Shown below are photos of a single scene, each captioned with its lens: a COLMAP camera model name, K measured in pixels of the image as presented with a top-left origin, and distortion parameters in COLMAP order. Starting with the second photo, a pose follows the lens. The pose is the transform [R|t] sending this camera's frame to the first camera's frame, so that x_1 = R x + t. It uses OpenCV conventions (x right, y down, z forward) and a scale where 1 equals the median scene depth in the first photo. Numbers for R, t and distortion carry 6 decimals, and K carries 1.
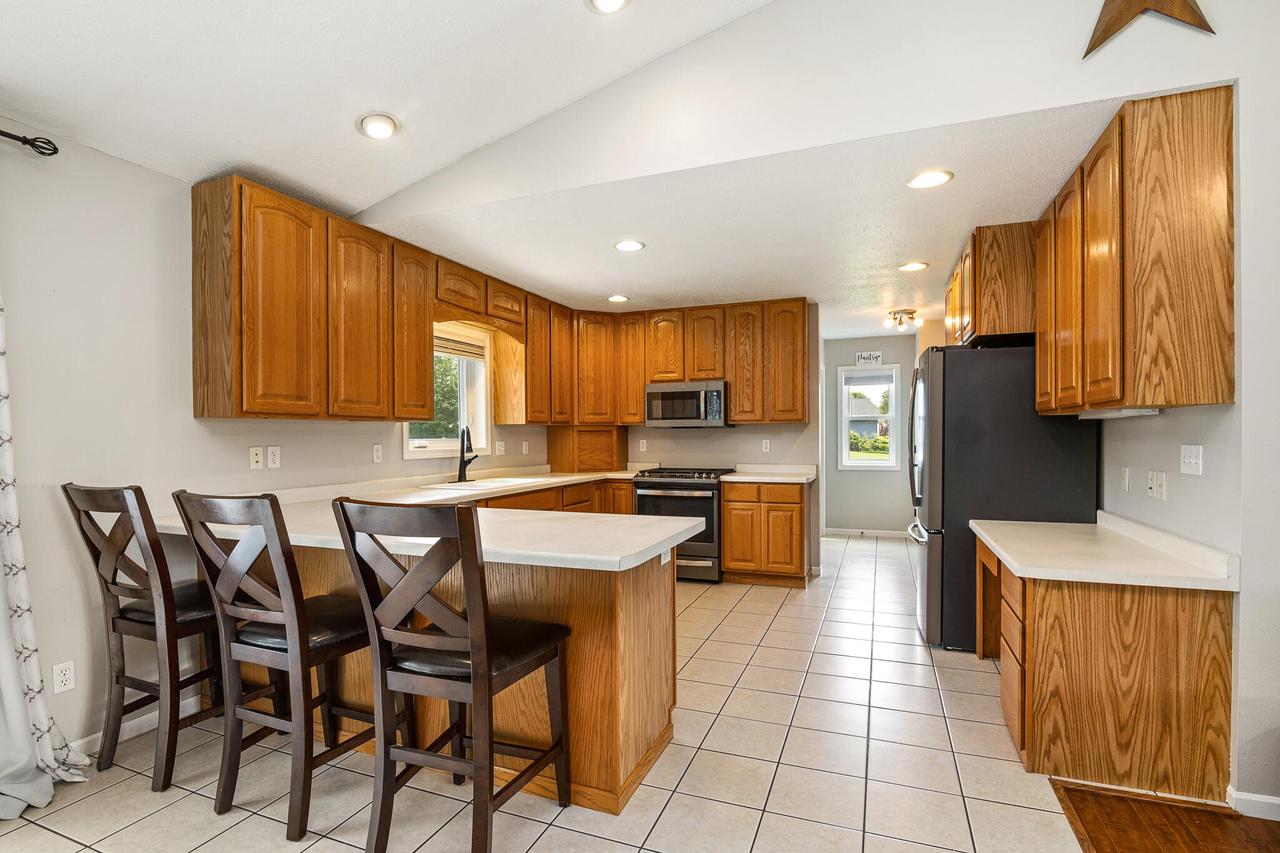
lens RADIAL K [[600.1, 0, 635.5], [0, 600.1, 445.7], [0, 0, 1]] dist [-0.011773, 0.000295]
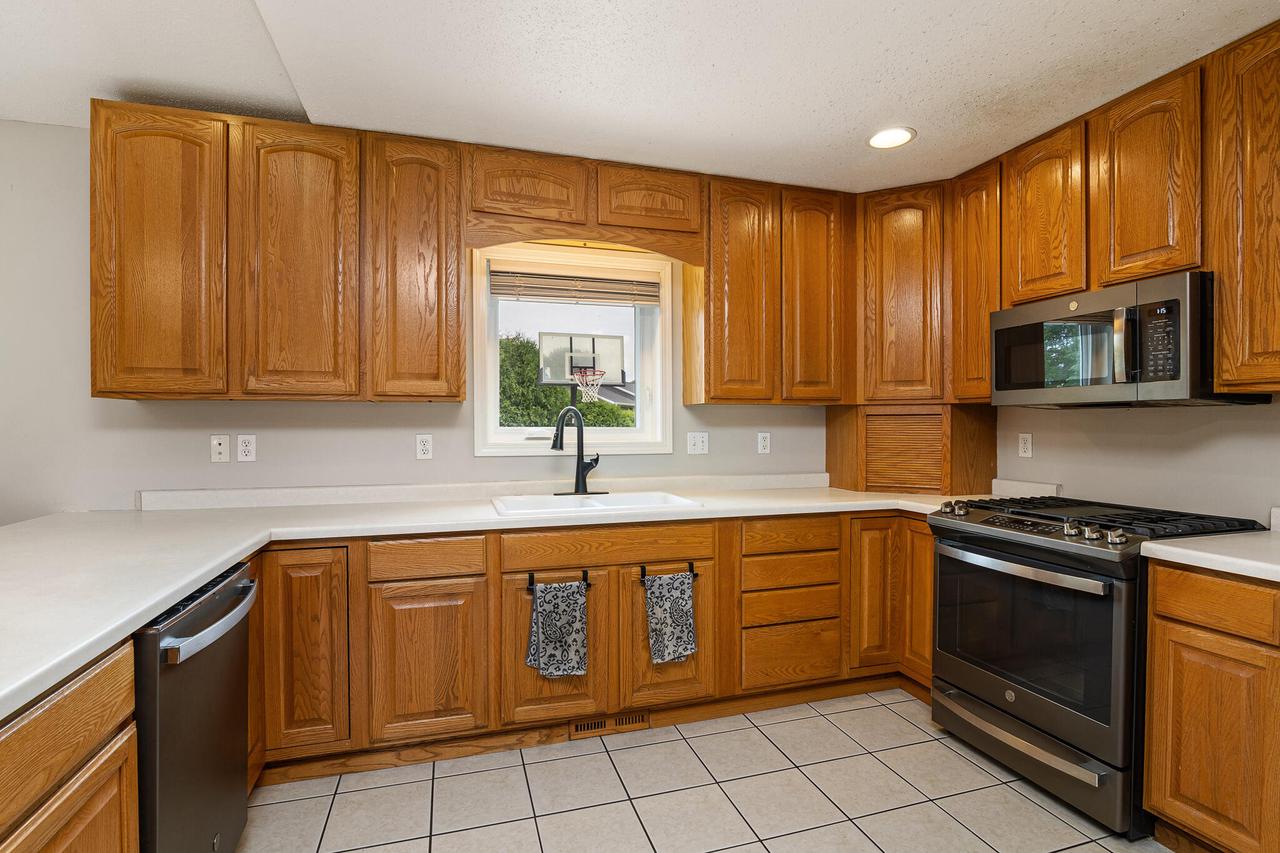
lens RADIAL K [[612.0, 0, 650.2], [0, 612.0, 428.8], [0, 0, 1]] dist [-0.017152, -0.000207]
pose [[0.634601, 0.012867, -0.772733, 0.398313], [-0.017173, 0.999849, 0.002545, -0.019159], [0.772649, 0.011655, 0.634726, 0.955191]]
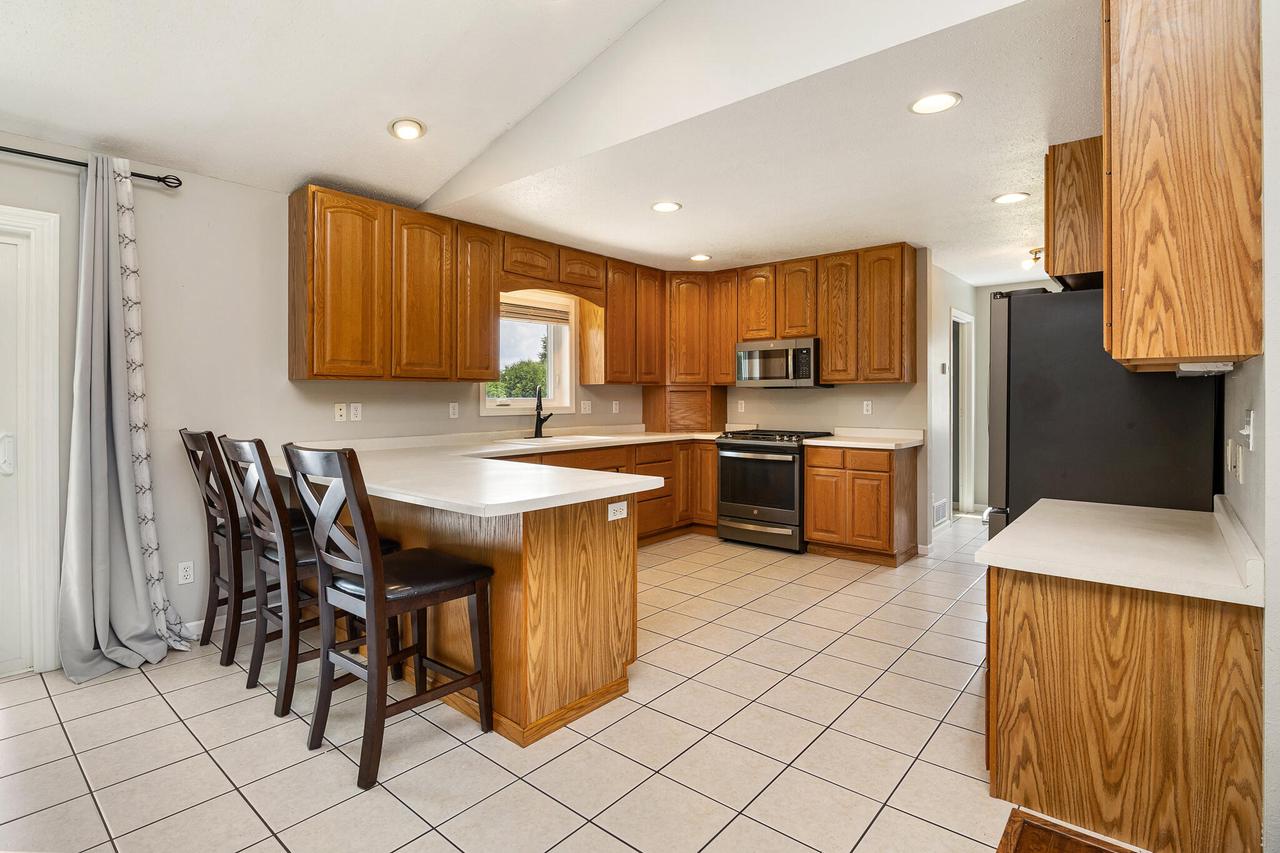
lens RADIAL K [[610.3, 0, 635.0], [0, 610.3, 405.9], [0, 0, 1]] dist [-0.013827, 0.000333]
pose [[0.946217, 0.009795, -0.323385, 0.345828], [-0.010128, 0.999948, 0.000653, 0.000400], [0.323375, 0.002657, 0.946267, 0.020158]]
